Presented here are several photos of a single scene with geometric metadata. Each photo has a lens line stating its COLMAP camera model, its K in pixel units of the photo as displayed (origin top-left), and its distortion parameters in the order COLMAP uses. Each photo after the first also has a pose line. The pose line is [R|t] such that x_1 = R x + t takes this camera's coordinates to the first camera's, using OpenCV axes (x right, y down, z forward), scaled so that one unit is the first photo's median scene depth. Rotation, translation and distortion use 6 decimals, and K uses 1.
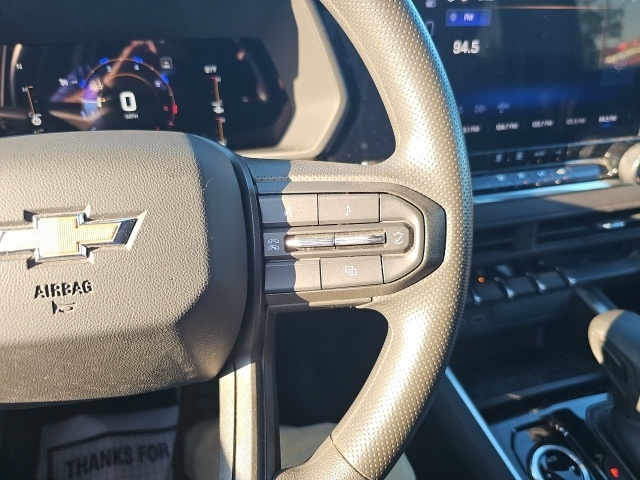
lens RADIAL K [[427.9, 0, 320.0], [0, 427.9, 240.0], [0, 0, 1]] dist [-0.032599, -0.000412]
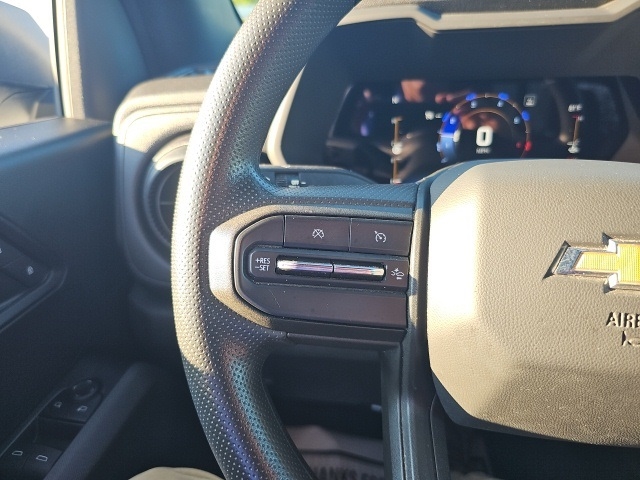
lens RADIAL K [[427.9, 0, 320.0], [0, 427.9, 240.0], [0, 0, 1]] dist [-0.032599, -0.000412]
pose [[0.917321, 0.122962, -0.378685, -0.732530], [-0.159337, 0.985007, -0.066134, 0.090473], [0.364875, 0.121004, 0.923160, -0.106304]]
